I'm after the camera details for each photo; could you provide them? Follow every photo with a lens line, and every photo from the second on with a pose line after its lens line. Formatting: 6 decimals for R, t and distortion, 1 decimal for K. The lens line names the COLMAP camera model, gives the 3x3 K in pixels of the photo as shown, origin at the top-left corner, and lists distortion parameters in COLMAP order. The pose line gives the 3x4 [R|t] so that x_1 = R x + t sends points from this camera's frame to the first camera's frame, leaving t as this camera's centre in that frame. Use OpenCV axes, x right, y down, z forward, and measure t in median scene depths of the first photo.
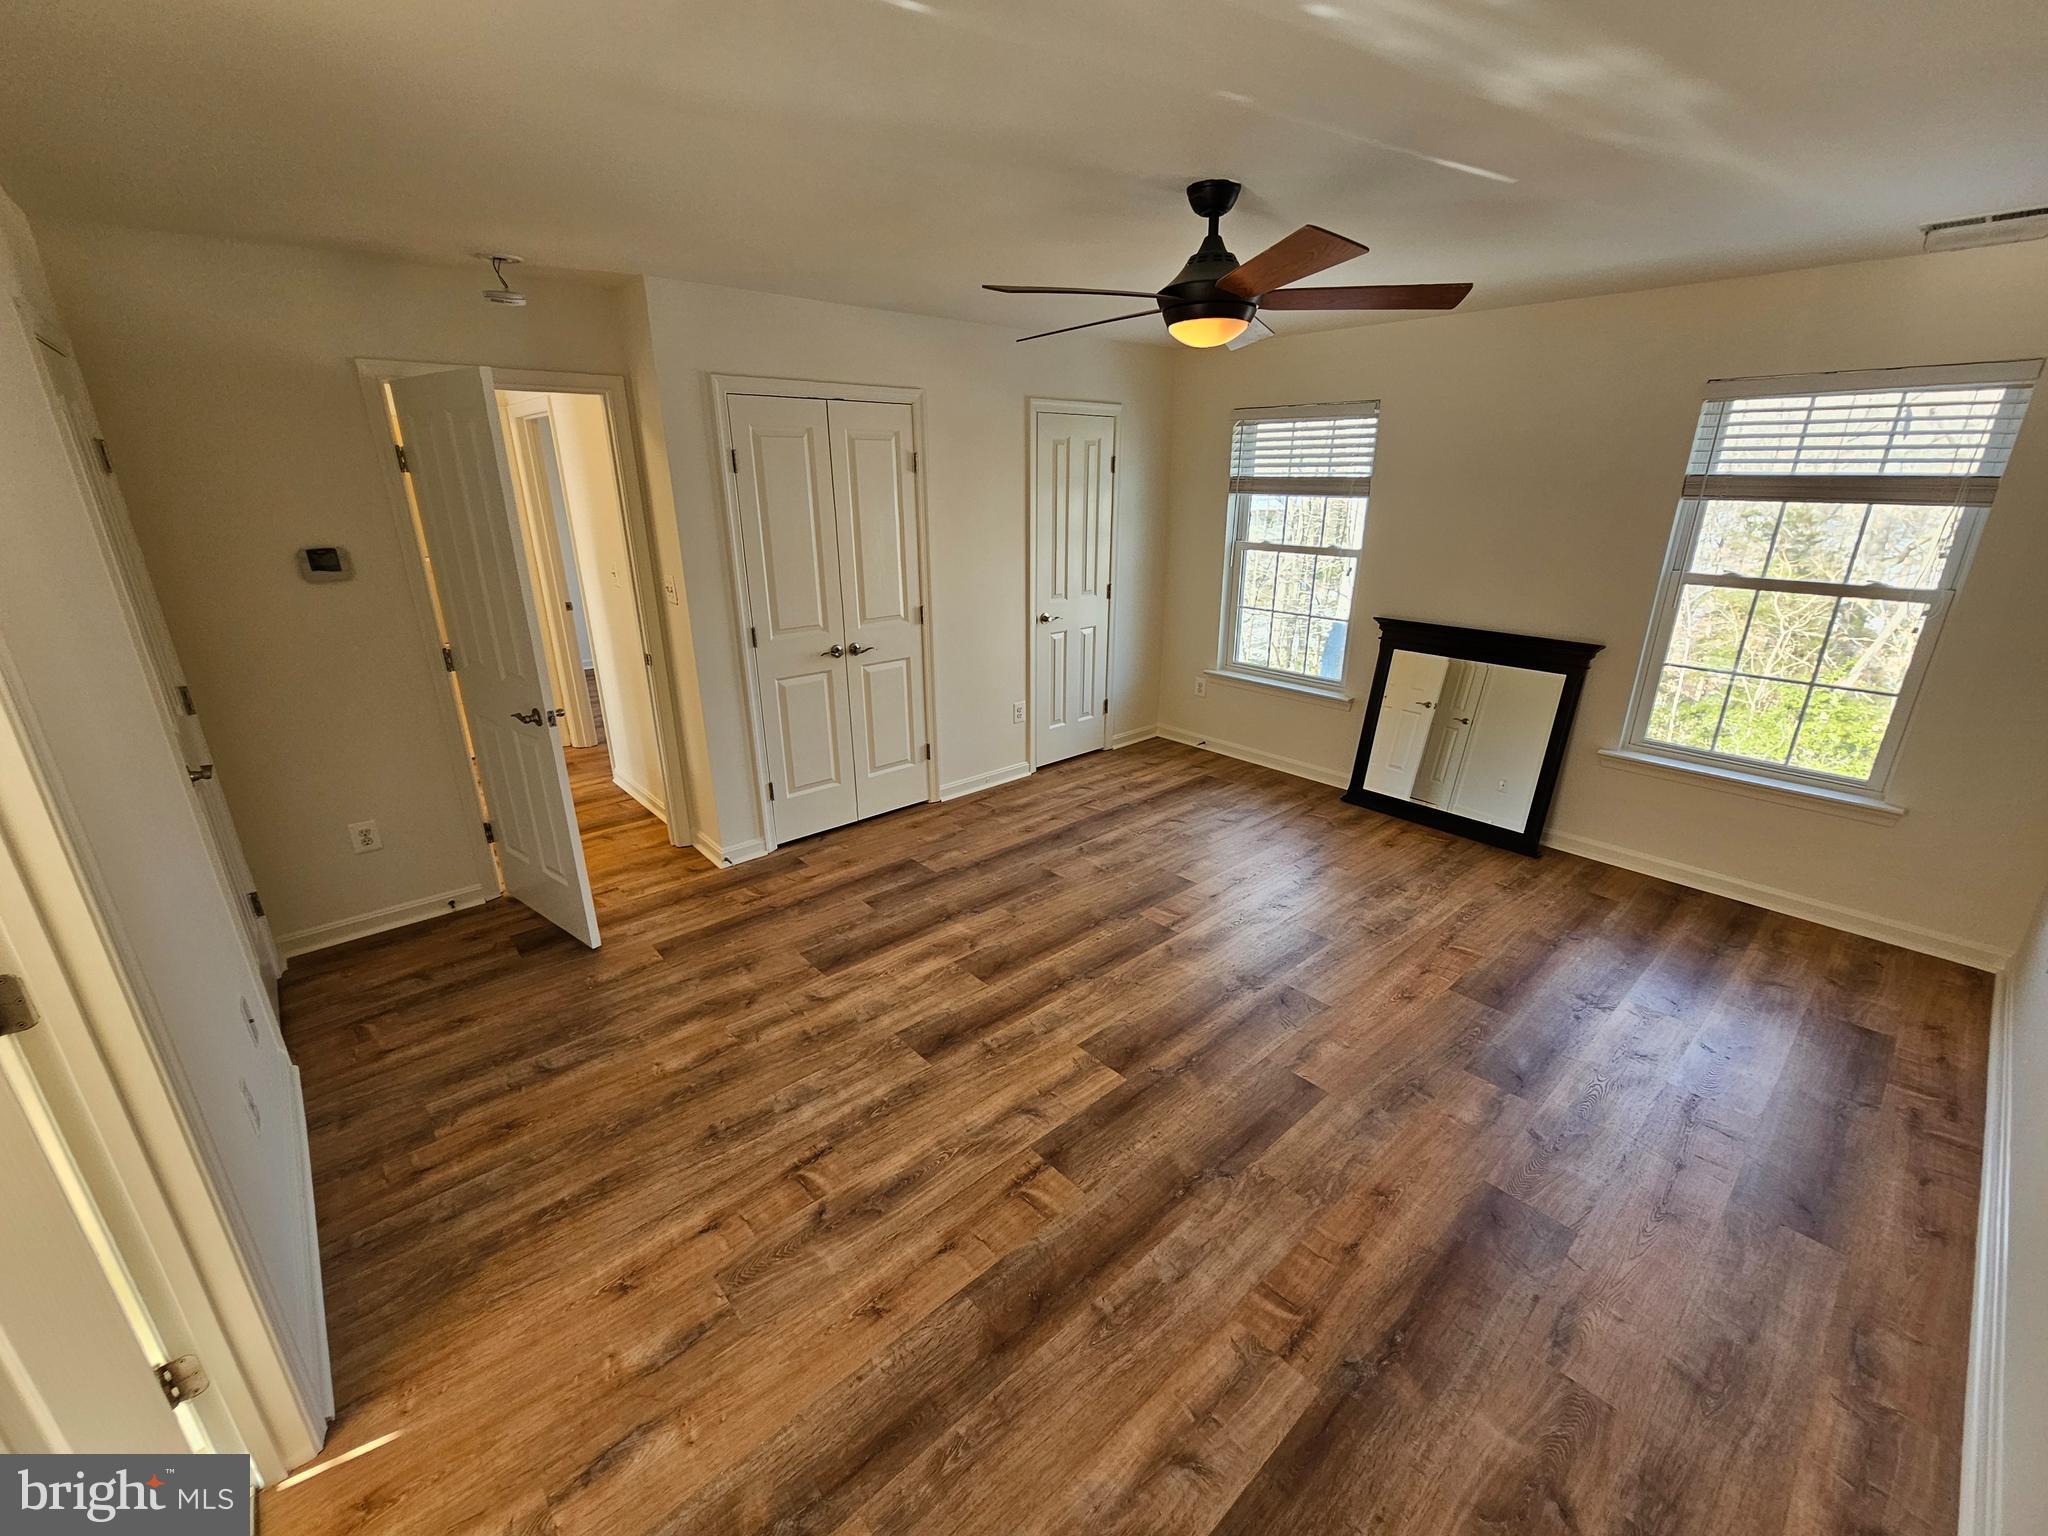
lens RADIAL K [[838.6, 0, 1024.7], [0, 838.6, 767.9], [0, 0, 1]] dist [-0.004609, 0.001593]
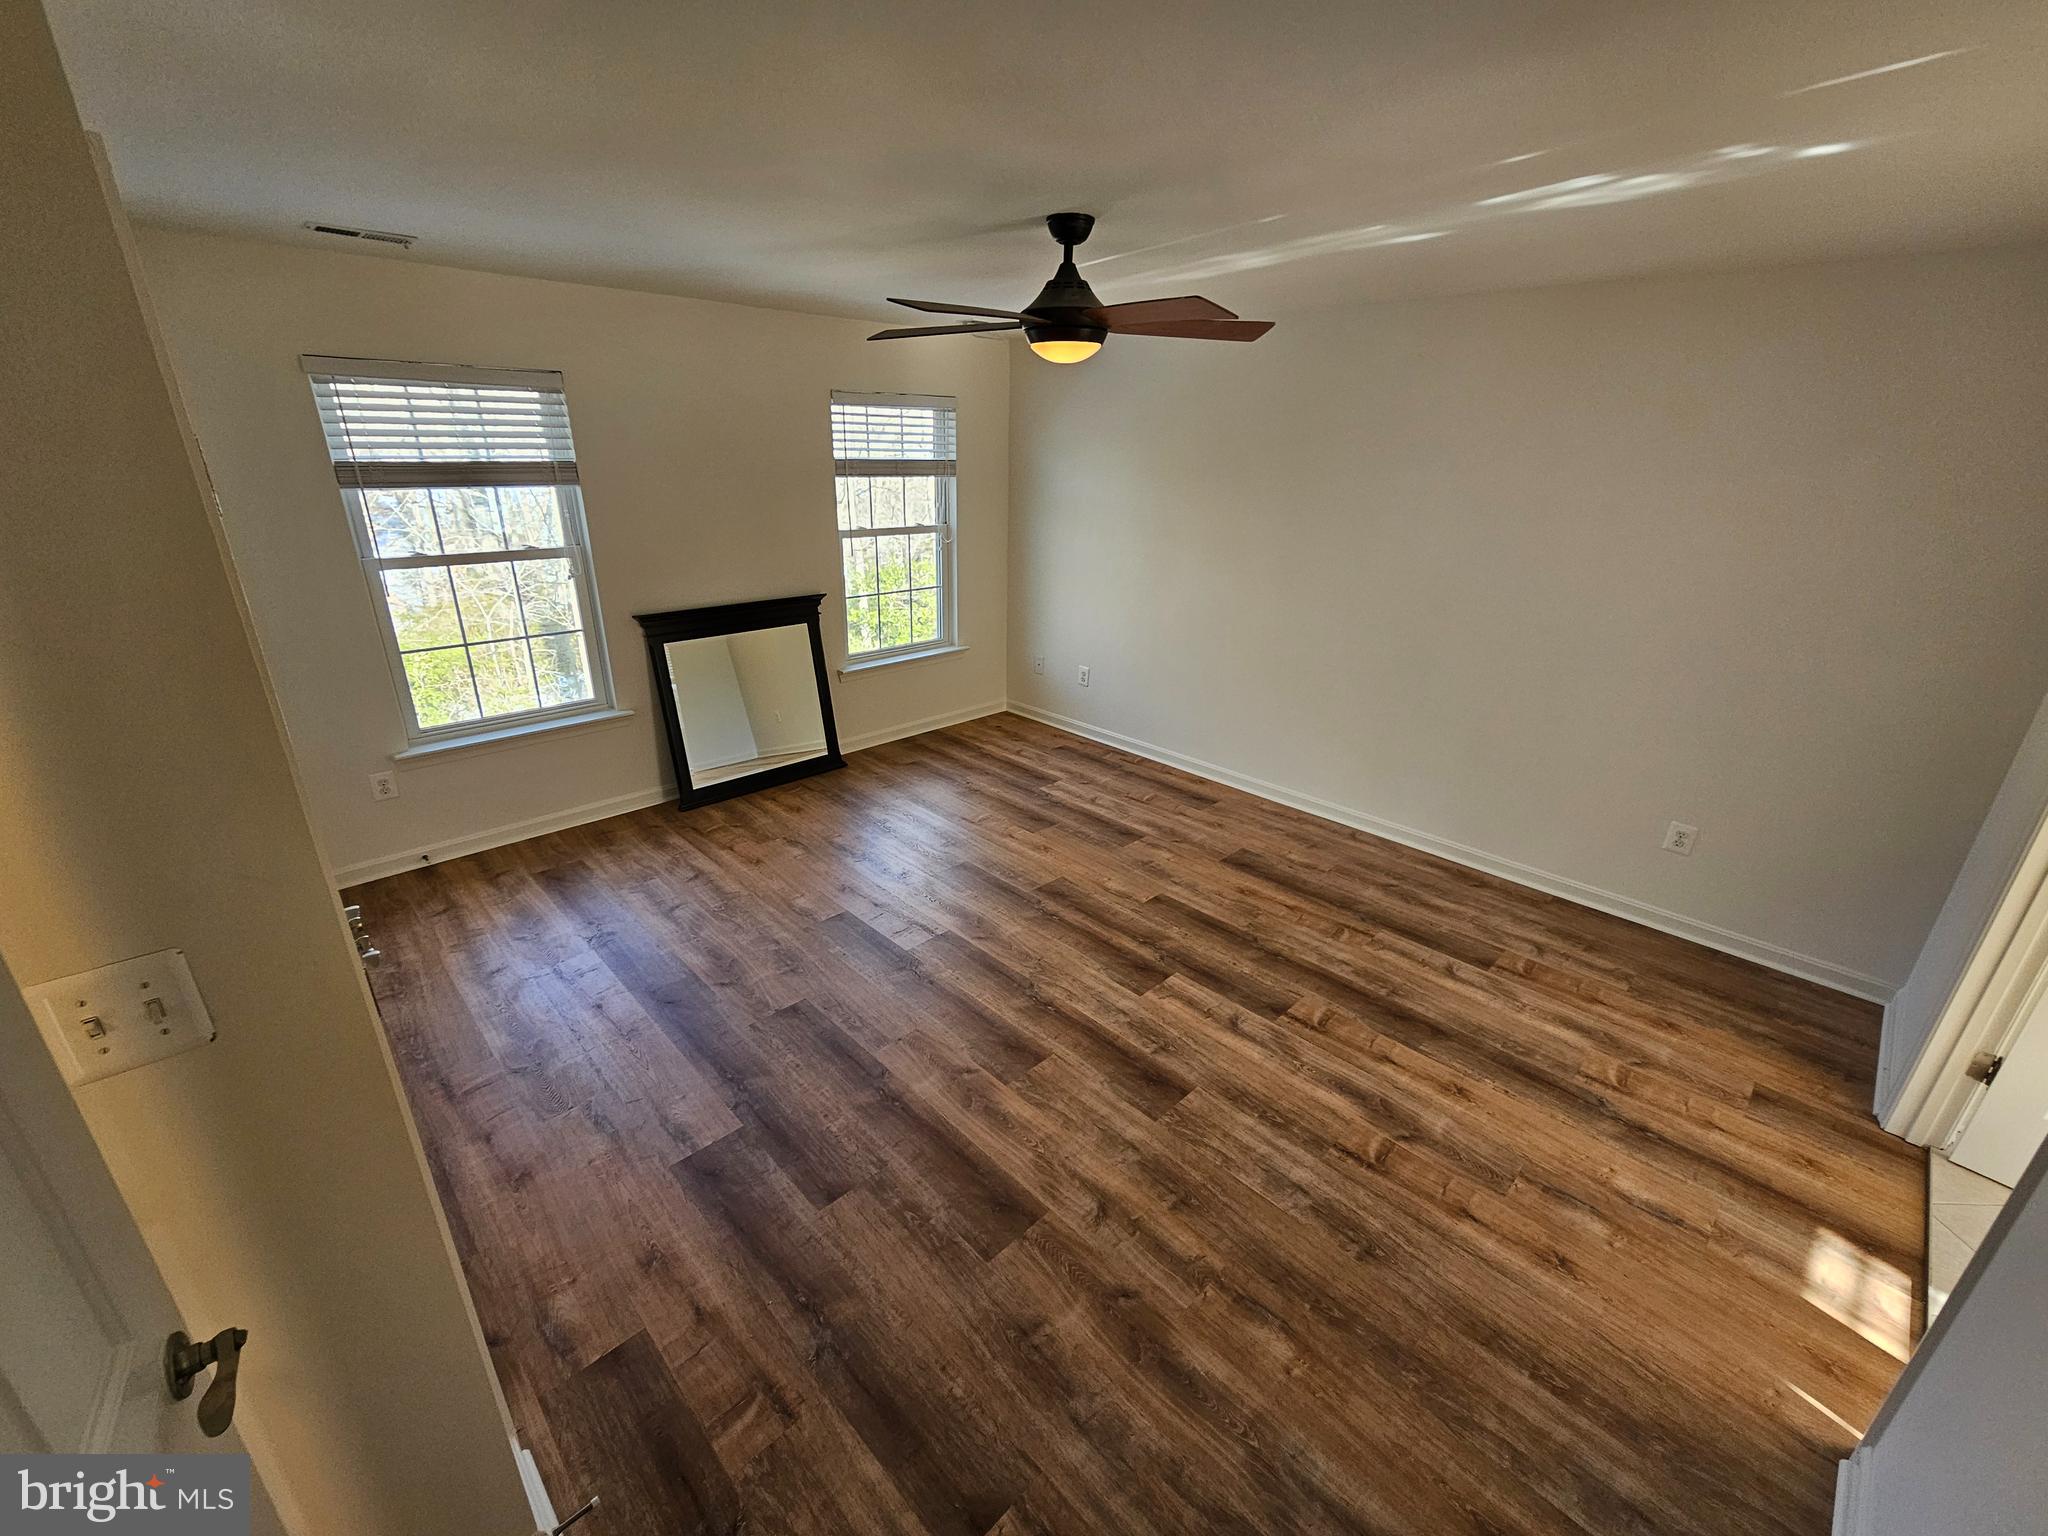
lens RADIAL K [[838.6, 0, 1025.1], [0, 838.6, 770.3], [0, 0, 1]] dist [-0.004609, 0.001593]
pose [[-0.041550, -0.366318, 0.929562, -0.837862], [0.314284, 0.878347, 0.360183, -0.373845], [-0.948419, 0.307112, 0.078632, 0.943569]]
